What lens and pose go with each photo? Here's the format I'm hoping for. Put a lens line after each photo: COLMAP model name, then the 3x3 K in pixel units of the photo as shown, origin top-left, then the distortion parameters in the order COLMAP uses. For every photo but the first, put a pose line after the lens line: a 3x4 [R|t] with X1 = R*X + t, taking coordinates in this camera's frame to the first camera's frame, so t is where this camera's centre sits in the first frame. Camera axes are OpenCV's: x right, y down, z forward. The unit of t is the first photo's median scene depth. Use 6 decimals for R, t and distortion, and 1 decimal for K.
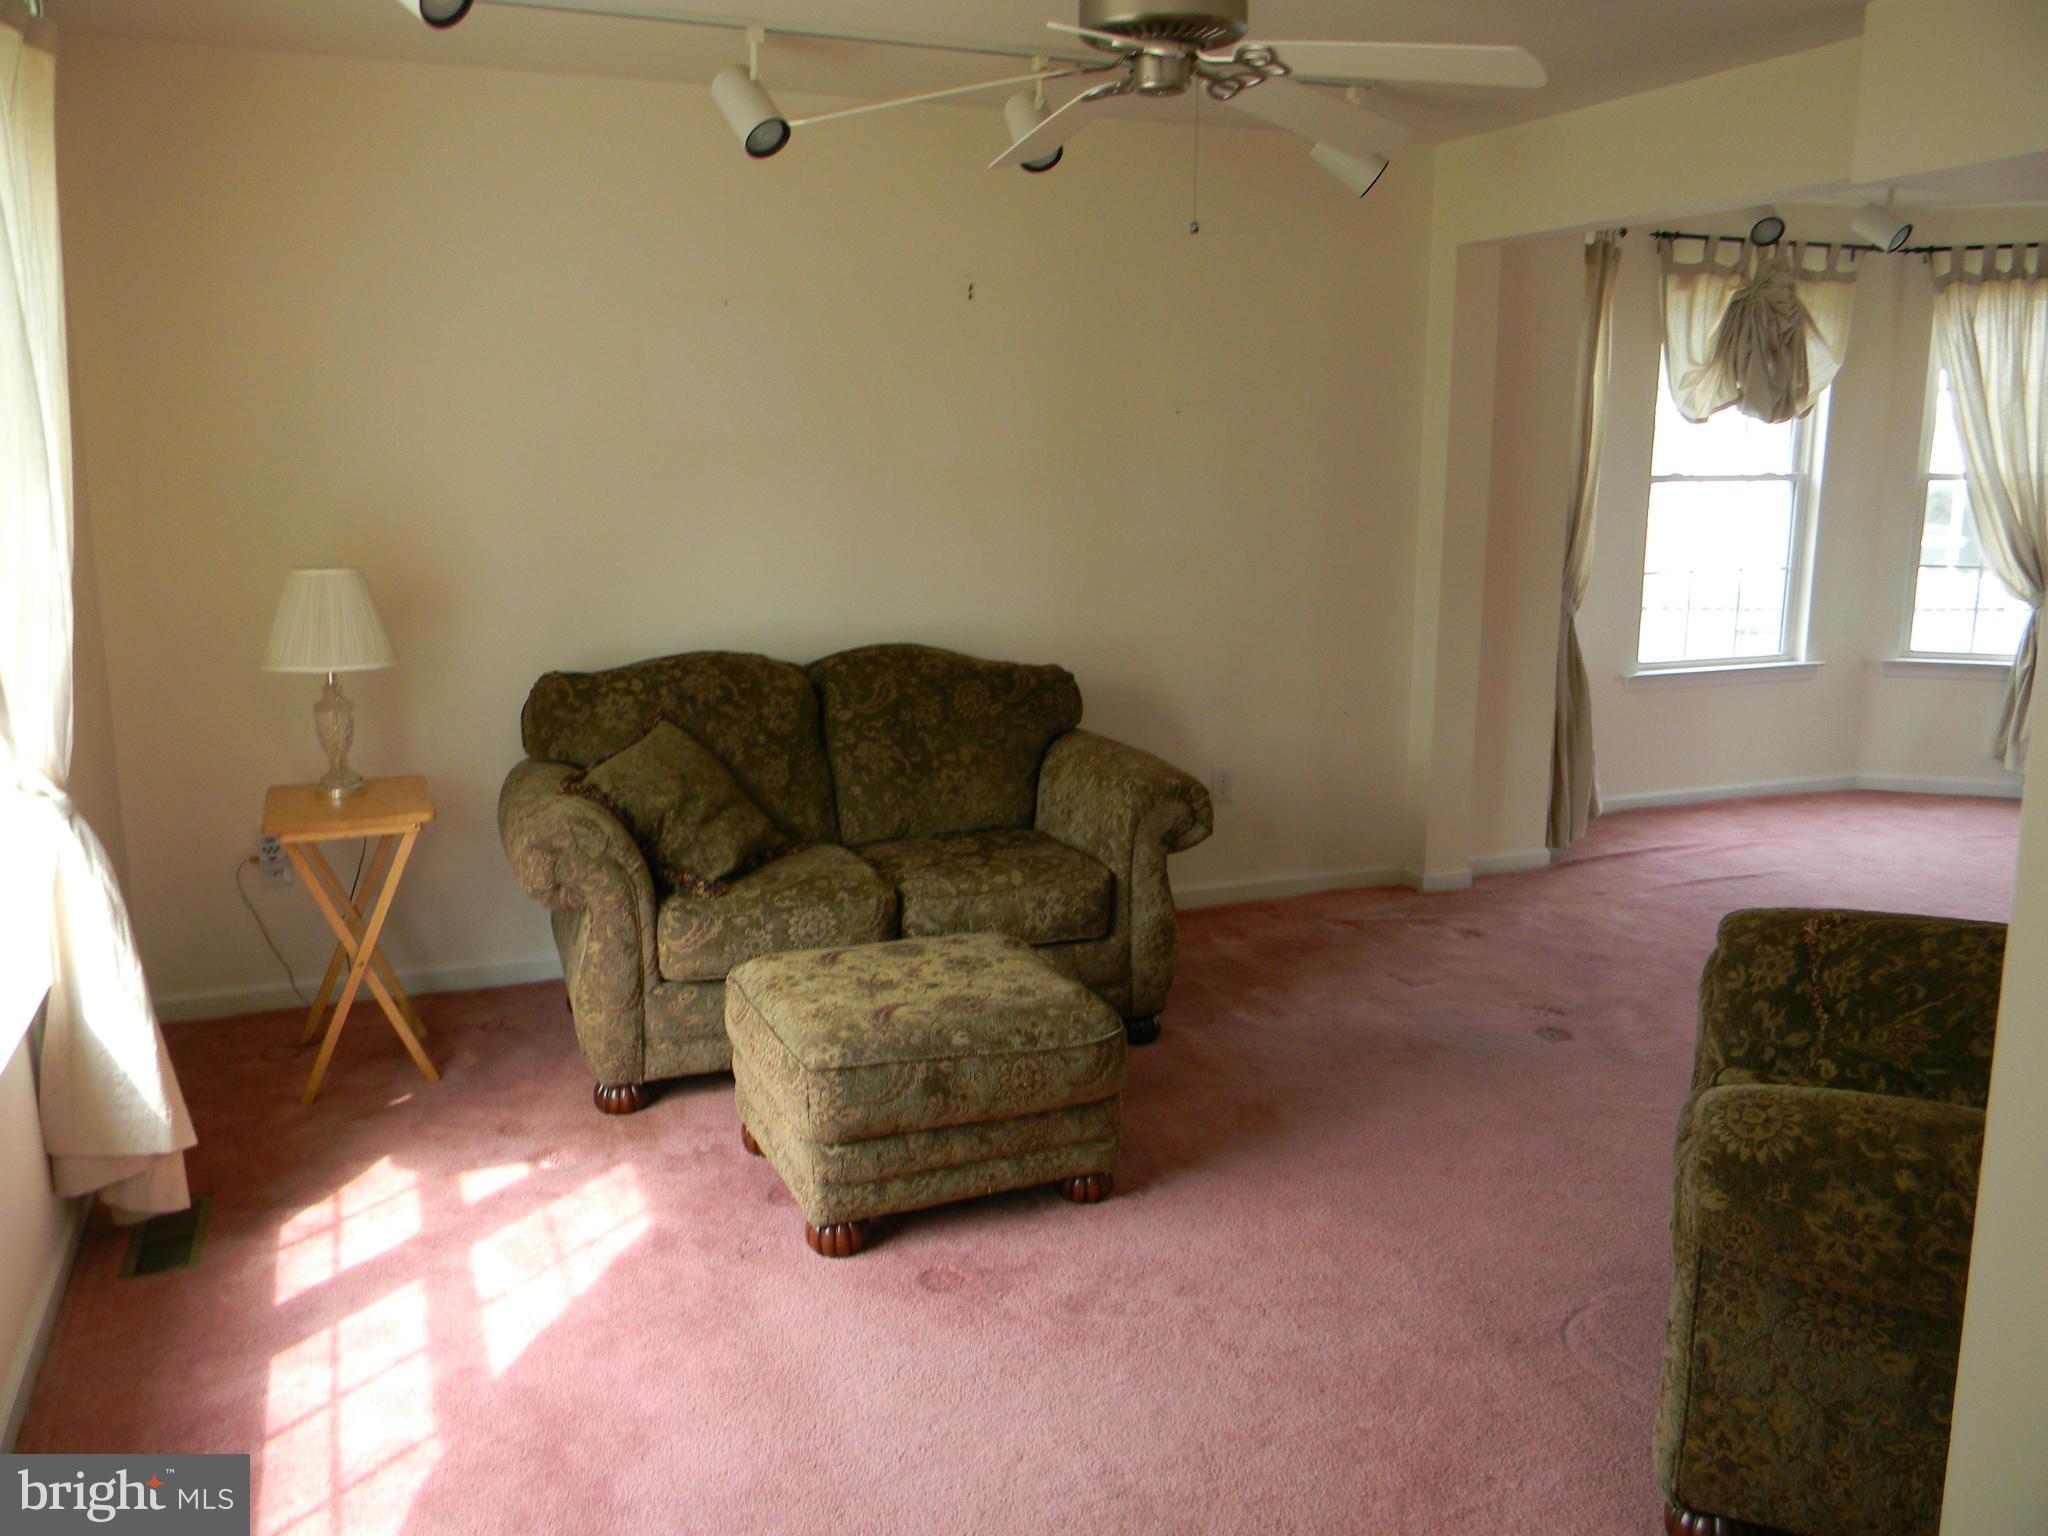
lens RADIAL K [[1649.3, 0, 1009.5], [0, 1649.3, 755.9], [0, 0, 1]] dist [0.029669, -0.030799]
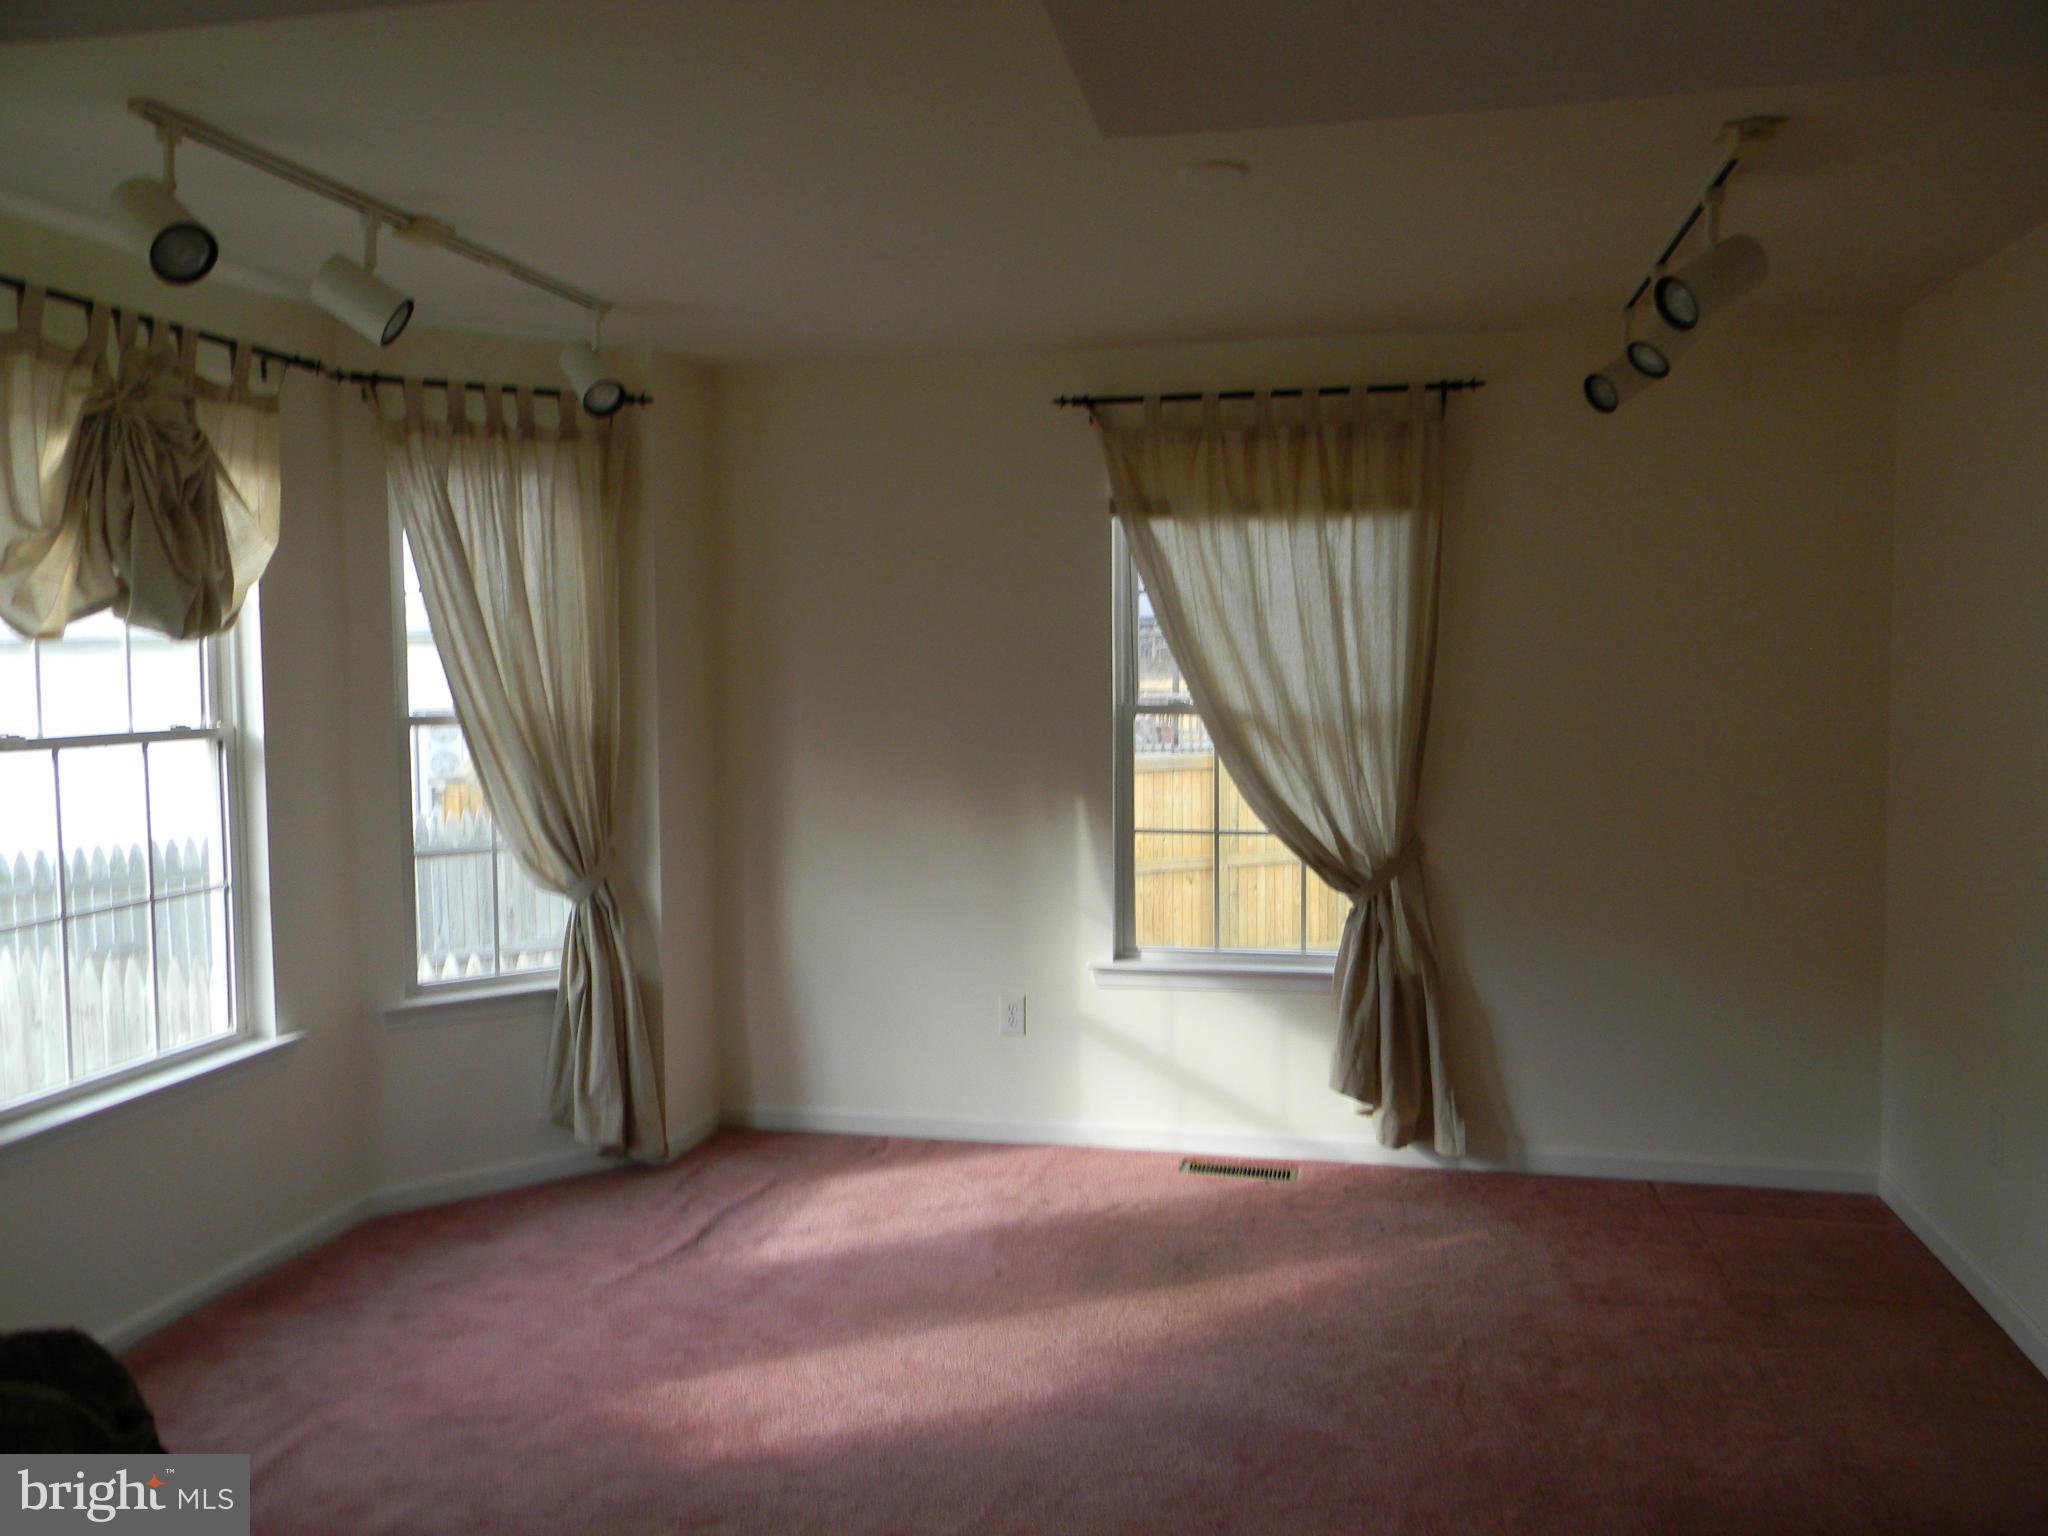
lens RADIAL K [[1649.3, 0, 1017.5], [0, 1649.3, 761.0], [0, 0, 1]] dist [0.029669, -0.030799]
pose [[0.554736, -0.059456, 0.829900, 0.150480], [0.164339, 0.985623, -0.039238, -0.092605], [-0.815635, 0.158151, 0.556531, 0.466661]]
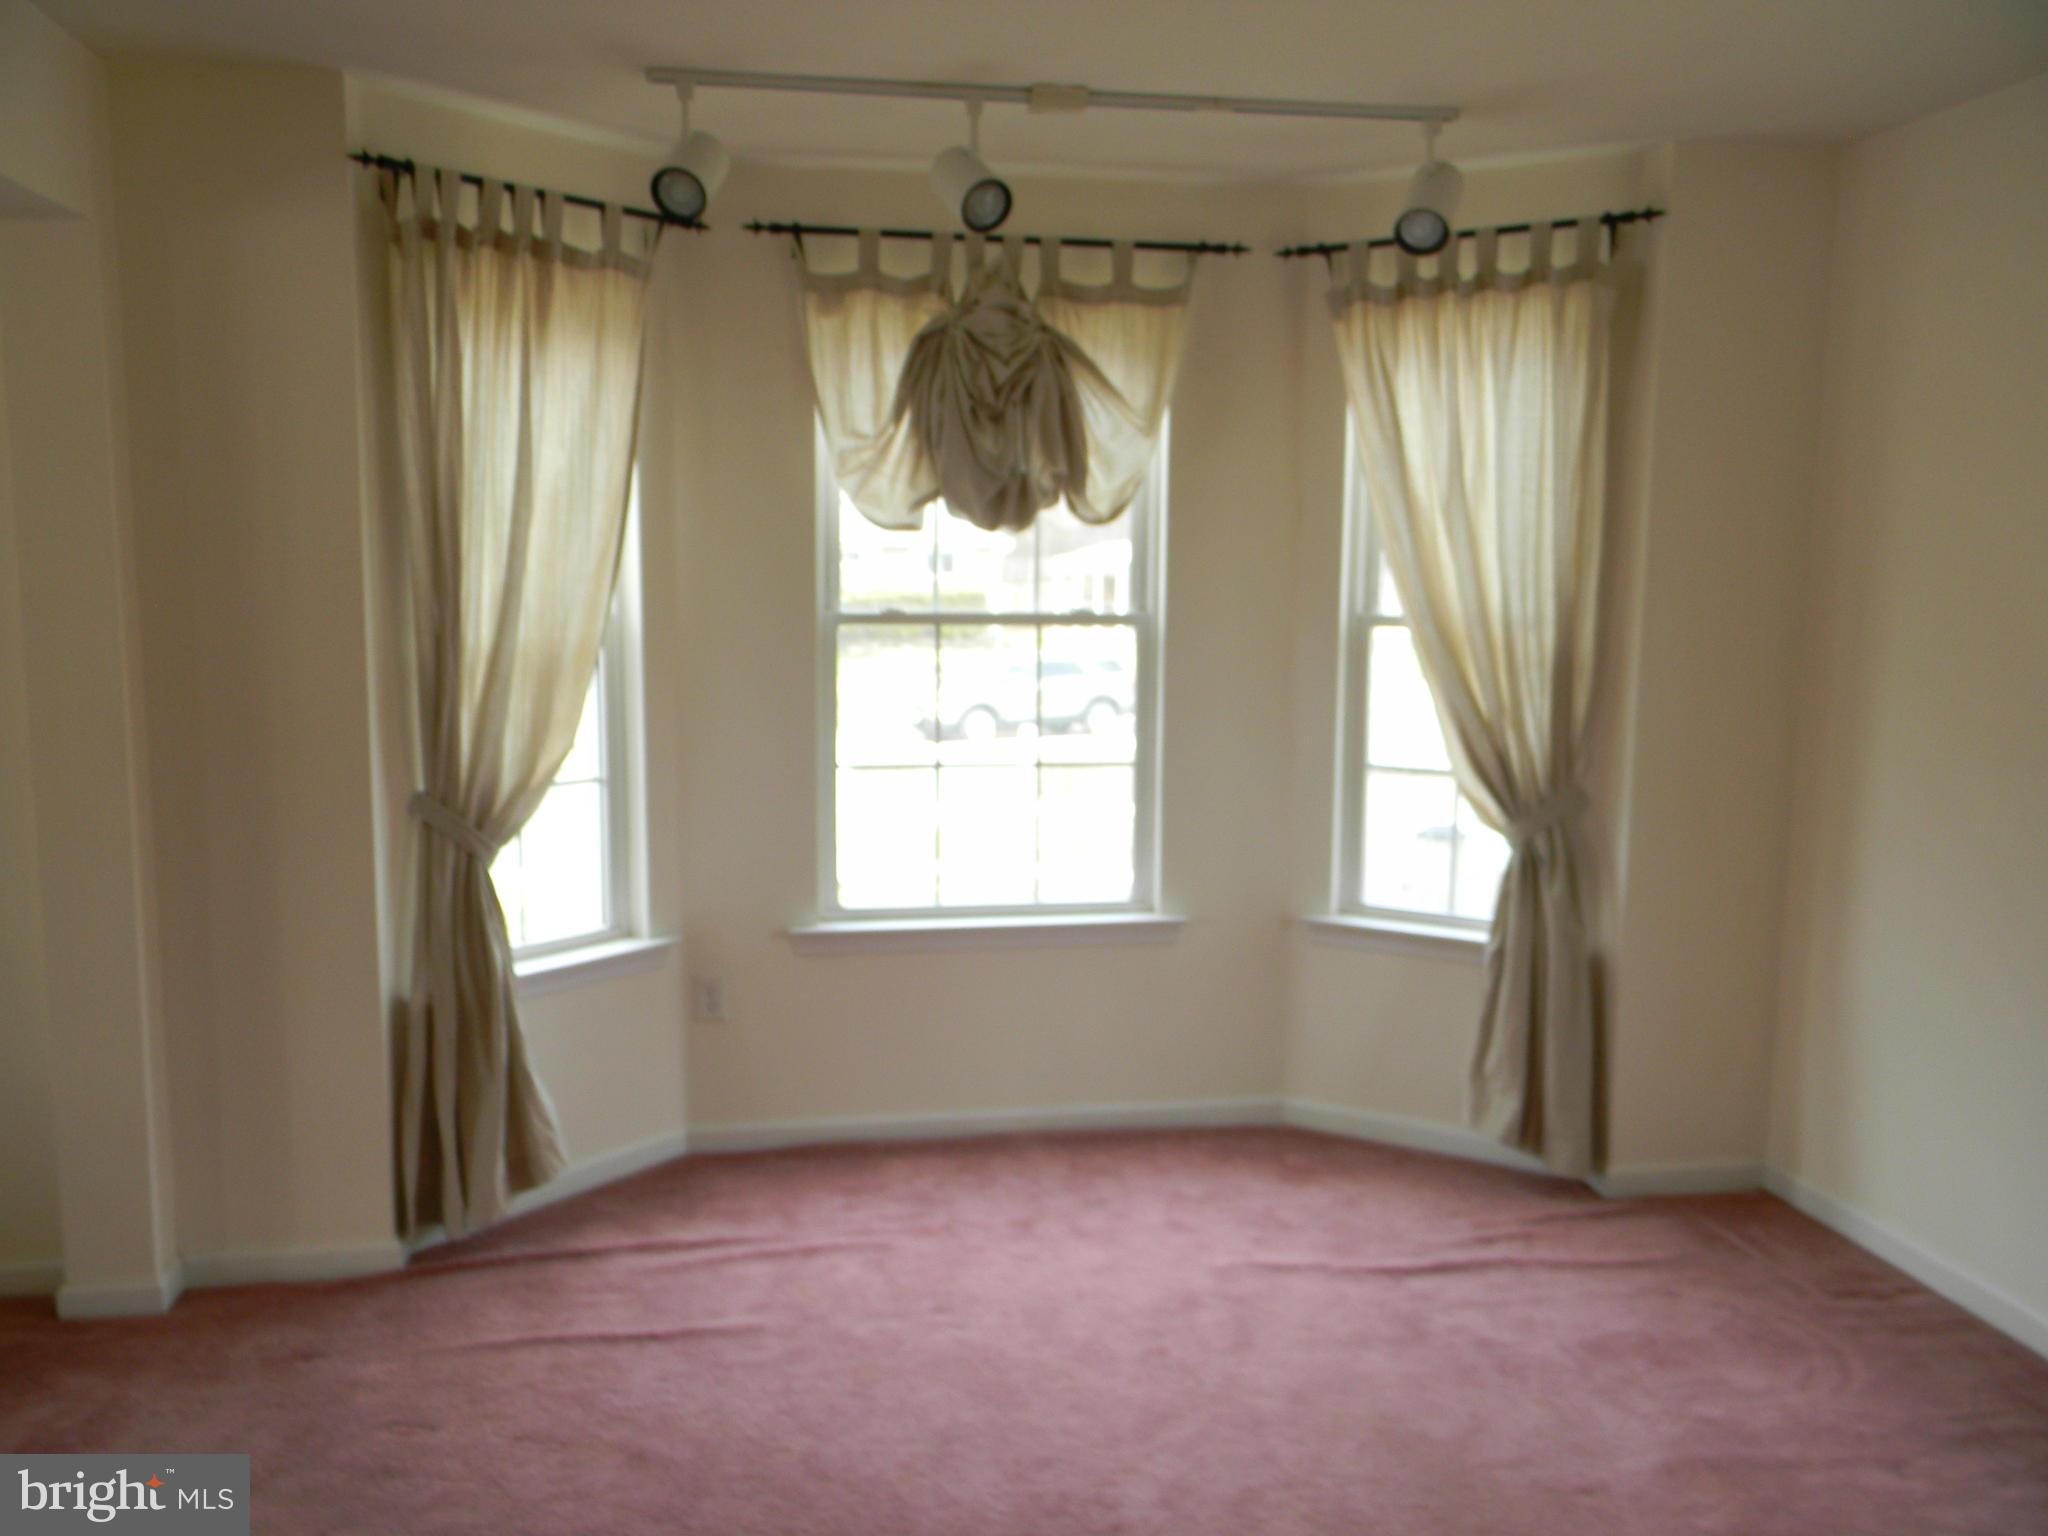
lens RADIAL K [[1649.3, 0, 1024.3], [0, 1649.3, 761.9], [0, 0, 1]] dist [0.029669, -0.030799]
pose [[0.978881, 0.029354, -0.202311, 0.586608], [-0.043071, 0.997037, -0.063738, -0.076492], [0.199841, 0.071106, 0.977245, 0.408664]]
